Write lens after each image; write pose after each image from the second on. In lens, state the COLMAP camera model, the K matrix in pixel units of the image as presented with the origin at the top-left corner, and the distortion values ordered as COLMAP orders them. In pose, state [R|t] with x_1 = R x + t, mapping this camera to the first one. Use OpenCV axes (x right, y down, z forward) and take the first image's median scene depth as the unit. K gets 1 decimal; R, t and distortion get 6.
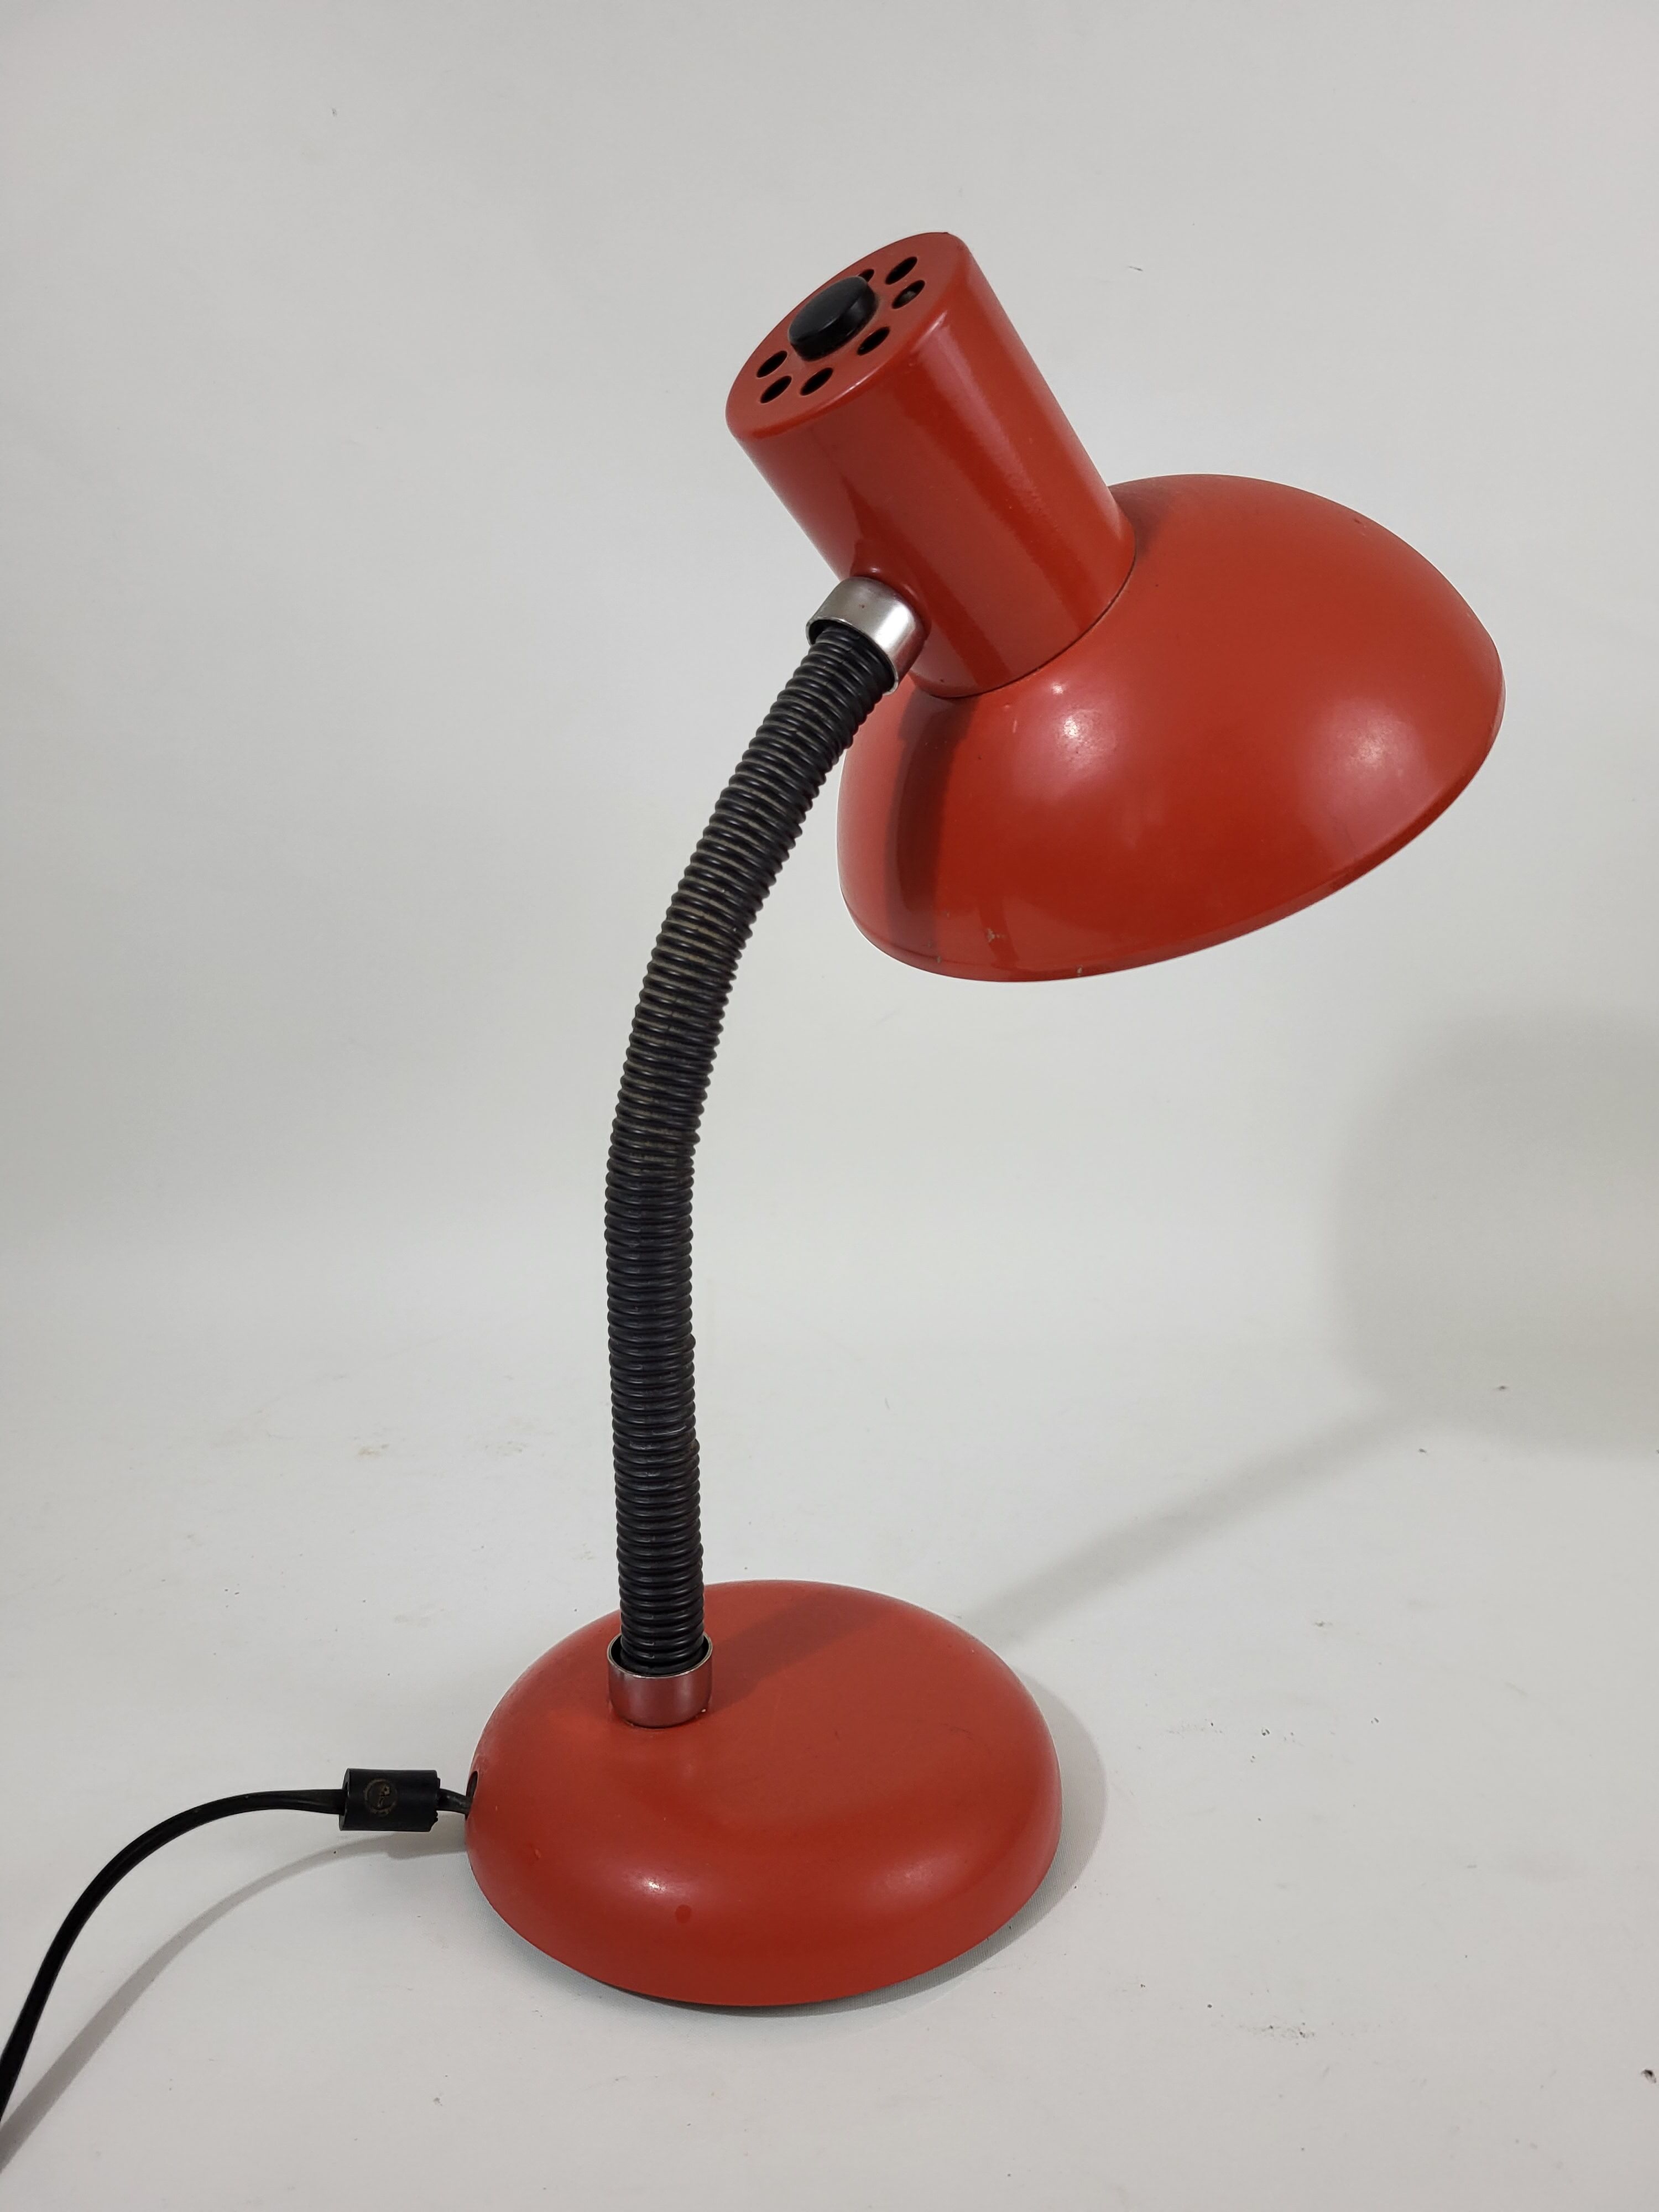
lens RADIAL K [[1685.9, 0, 771.9], [0, 1685.9, 1110.3], [0, 0, 1]] dist [0.031248, -0.027755]
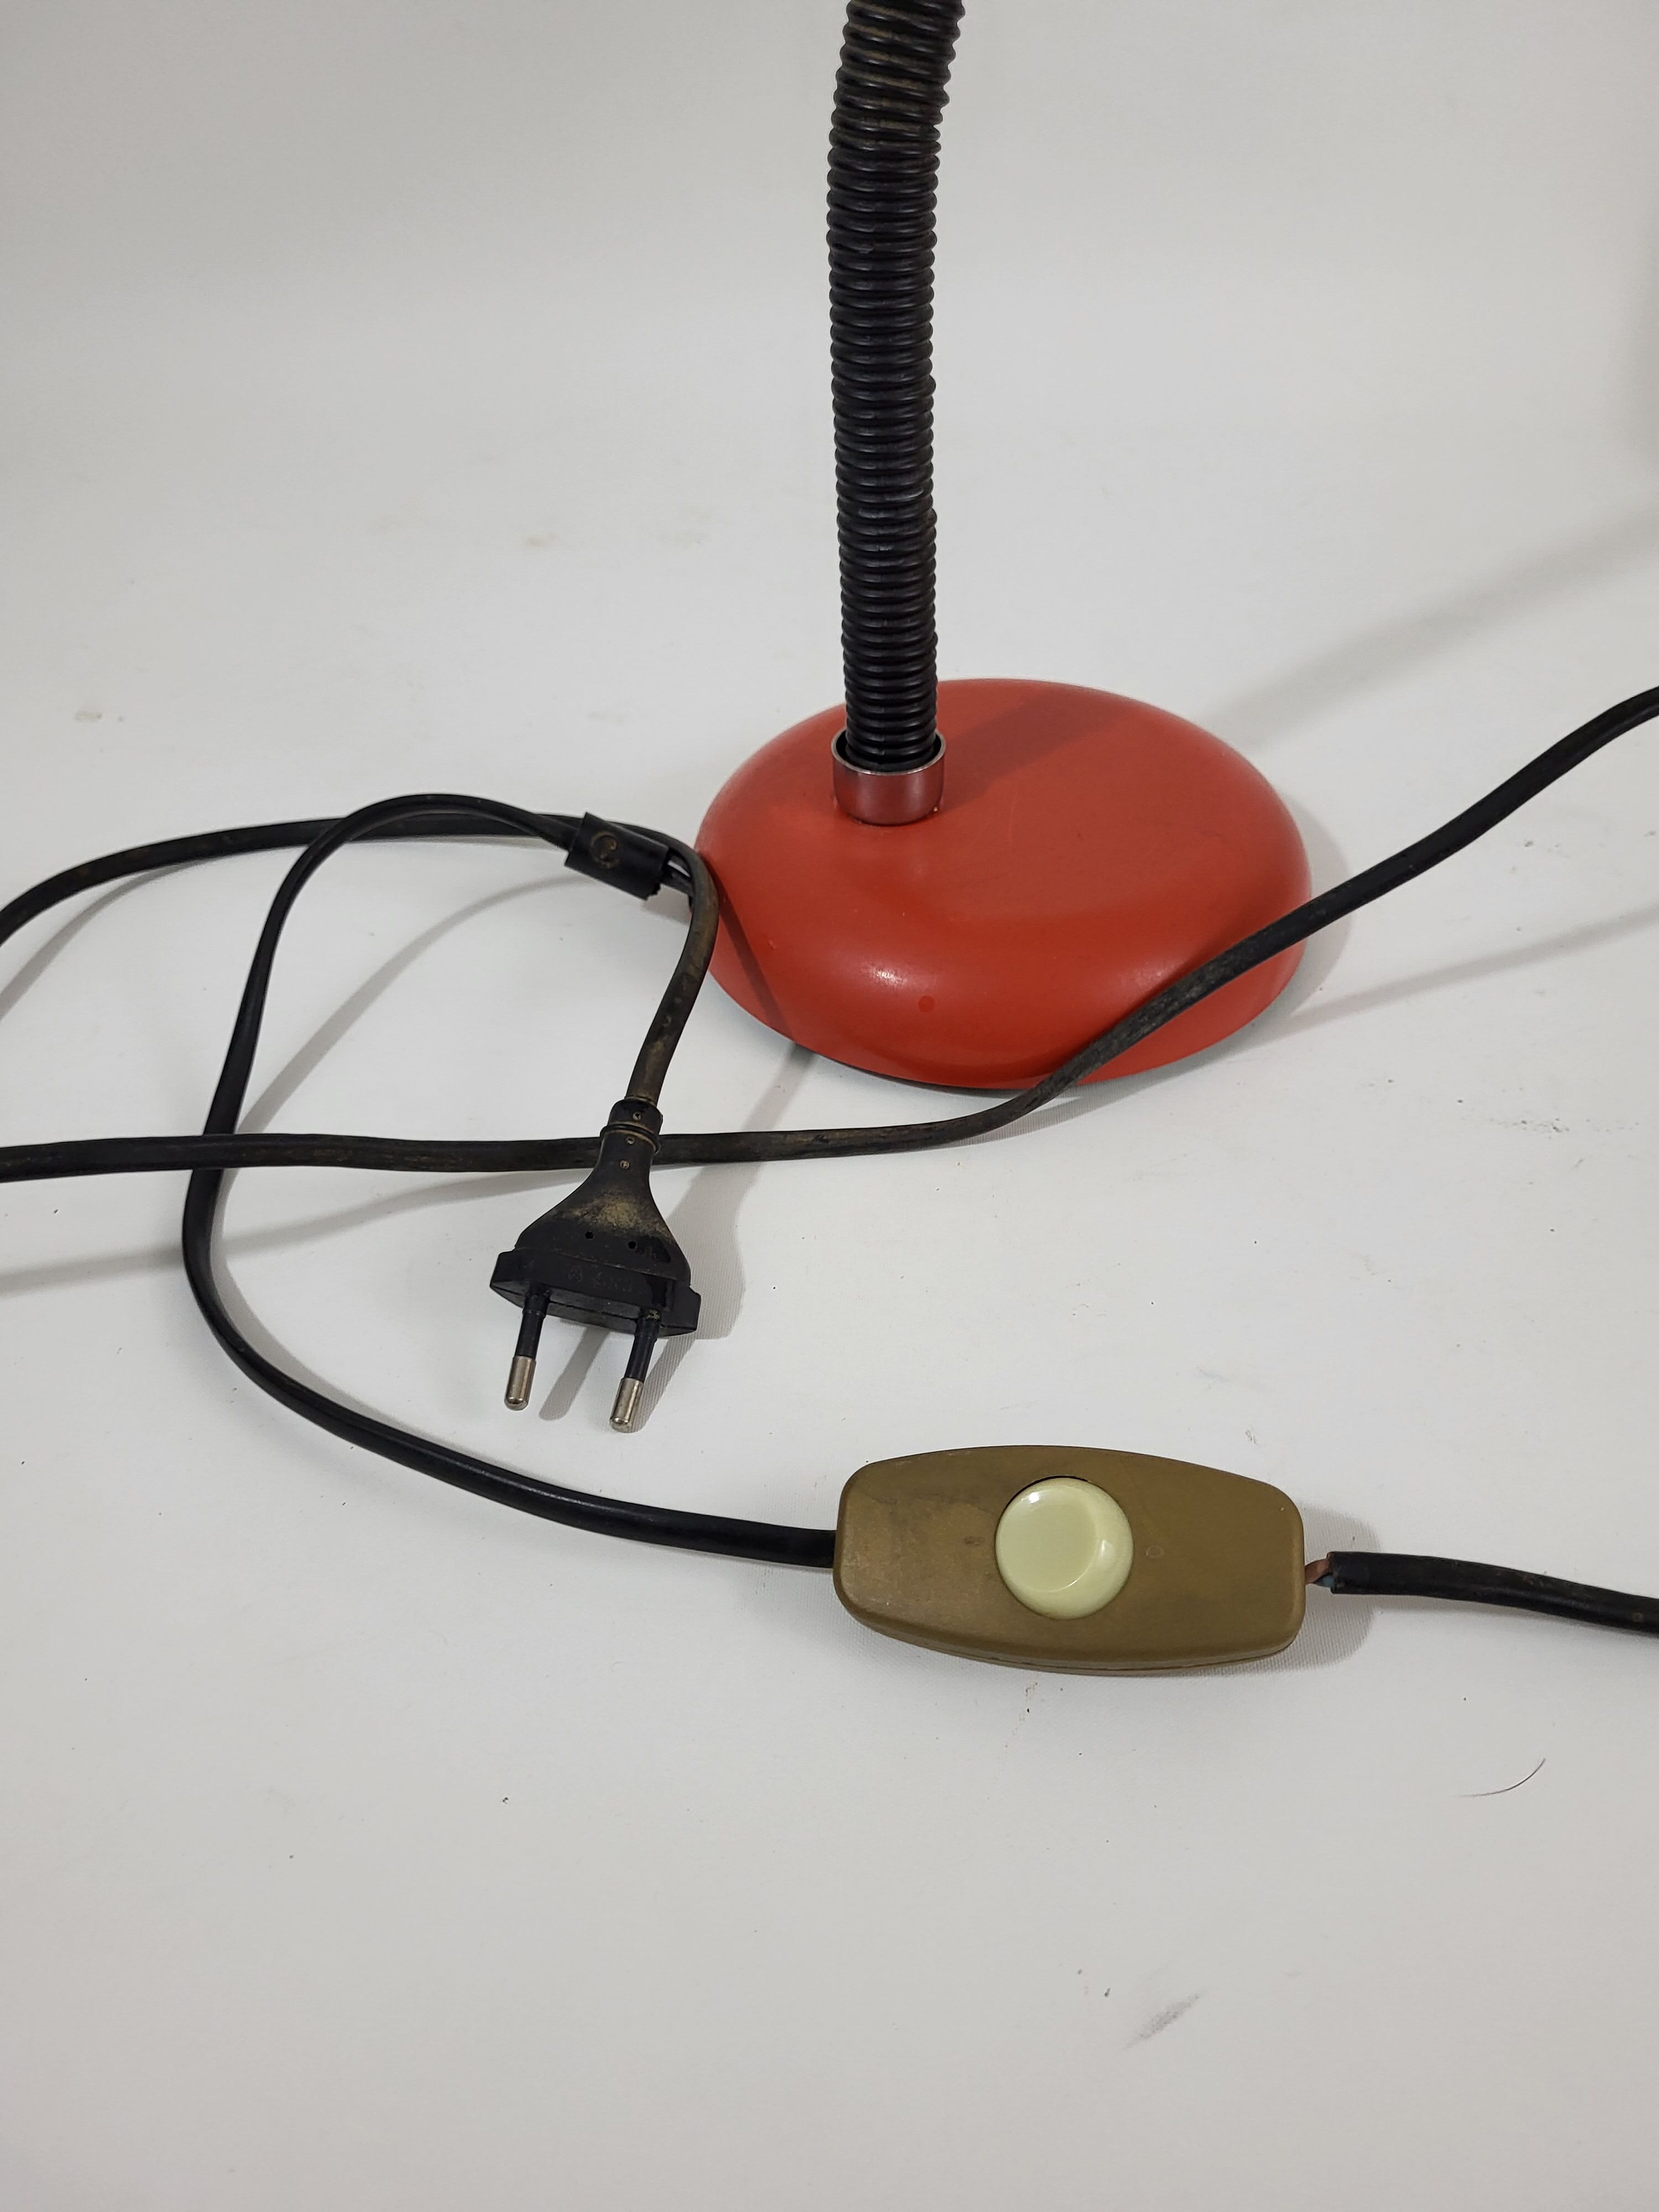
lens RADIAL K [[1685.9, 0, 832.4], [0, 1685.9, 1107.4], [0, 0, 1]] dist [0.031248, -0.027755]
pose [[0.998566, 0.028075, -0.045572, -0.049055], [-0.002641, 0.876210, 0.481922, 0.048373], [0.053461, -0.481111, 0.875028, 0.098794]]
